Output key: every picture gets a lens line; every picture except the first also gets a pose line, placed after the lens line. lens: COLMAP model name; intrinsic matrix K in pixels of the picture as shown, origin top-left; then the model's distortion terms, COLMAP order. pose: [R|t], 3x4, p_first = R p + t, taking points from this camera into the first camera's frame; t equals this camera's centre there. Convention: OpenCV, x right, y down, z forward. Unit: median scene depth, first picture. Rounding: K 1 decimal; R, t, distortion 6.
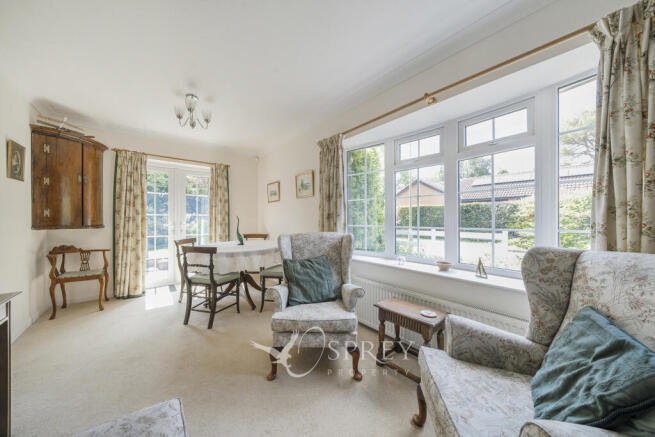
lens RADIAL K [[226.4, 0, 339.5], [0, 226.4, 219.9], [0, 0, 1]] dist [-0.000632, -0.000046]
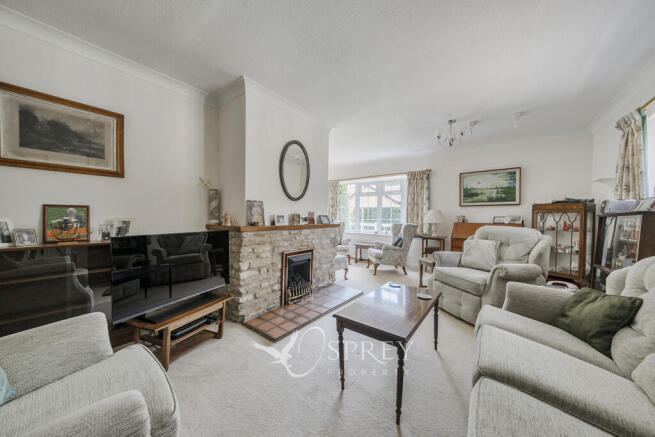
lens RADIAL K [[221.5, 0, 326.1], [0, 221.5, 219.7], [0, 0, 1]] dist [-0.001054, -0.000056]
pose [[0.978400, 0.007890, 0.206572, -0.497136], [-0.011588, 0.999793, 0.016698, 0.005179], [-0.206398, -0.018732, 0.978289, -1.078107]]
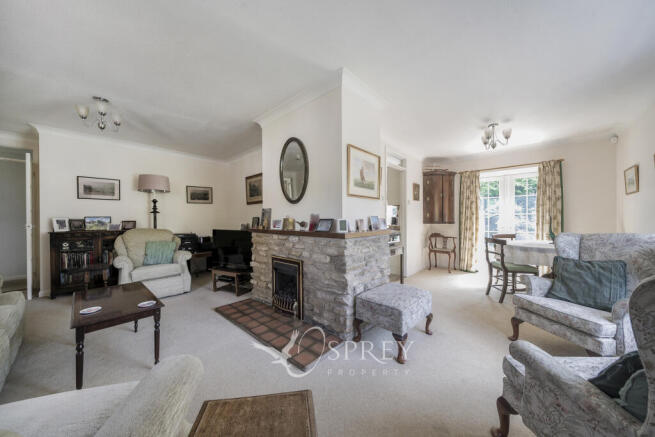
lens RADIAL K [[221.5, 0, 326.1], [0, 221.5, 219.7], [0, 0, 1]] dist [-0.001054, -0.000056]
pose [[0.137322, 0.000545, -0.990526, 0.428165], [0.002411, 0.999997, 0.000884, 0.003351], [0.990524, -0.002510, 0.137320, -0.122566]]
